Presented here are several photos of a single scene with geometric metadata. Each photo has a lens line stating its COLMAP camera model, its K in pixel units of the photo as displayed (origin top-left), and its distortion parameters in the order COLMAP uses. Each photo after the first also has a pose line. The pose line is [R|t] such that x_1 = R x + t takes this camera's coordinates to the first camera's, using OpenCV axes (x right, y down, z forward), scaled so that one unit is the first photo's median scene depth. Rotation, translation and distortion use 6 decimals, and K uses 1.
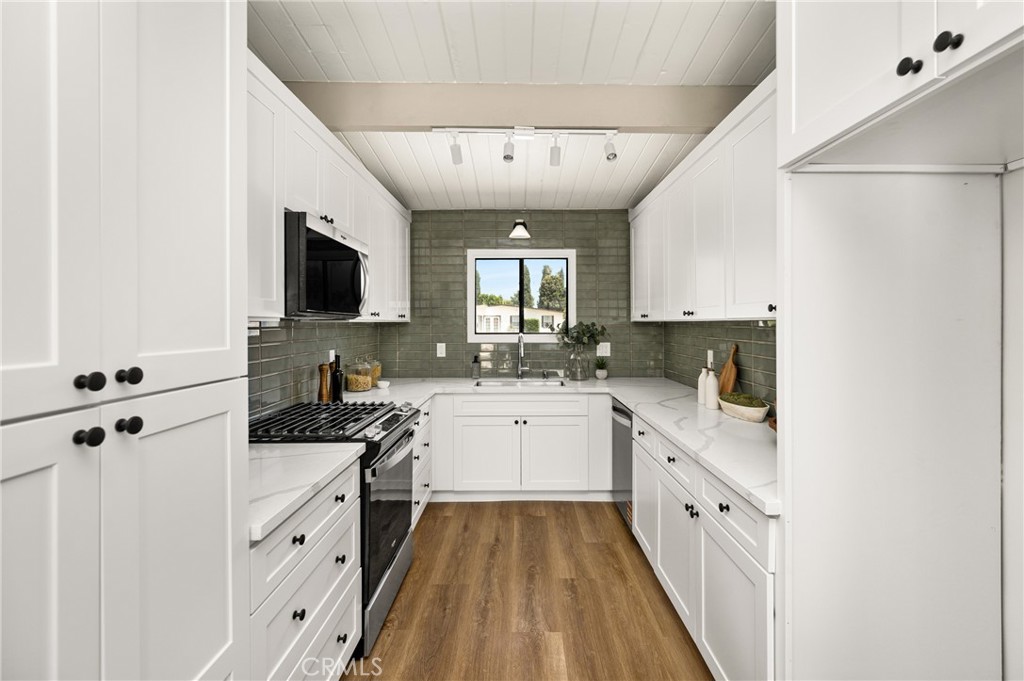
lens RADIAL K [[448.6, 0, 525.0], [0, 448.6, 318.1], [0, 0, 1]] dist [-0.003851, 0.000584]
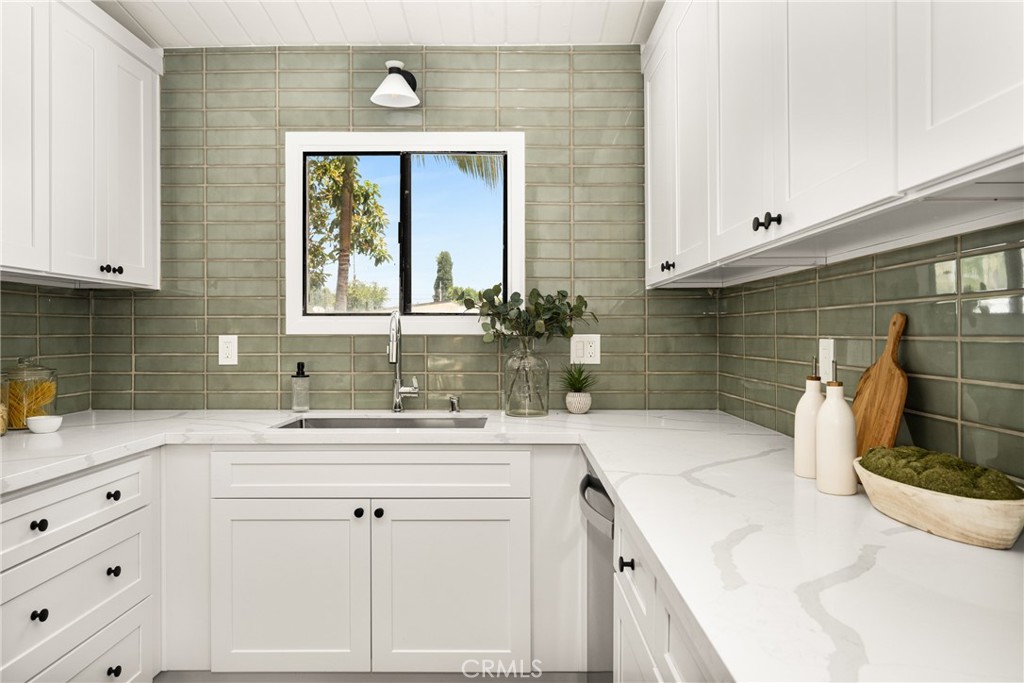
lens RADIAL K [[678.8, 0, 503.7], [0, 678.8, 331.3], [0, 0, 1]] dist [-0.004010, 0.003536]
pose [[0.999315, -0.000970, -0.037006, 0.123627], [0.001062, 0.999996, 0.002469, 0.051517], [0.037003, -0.002507, 0.999312, 0.320162]]
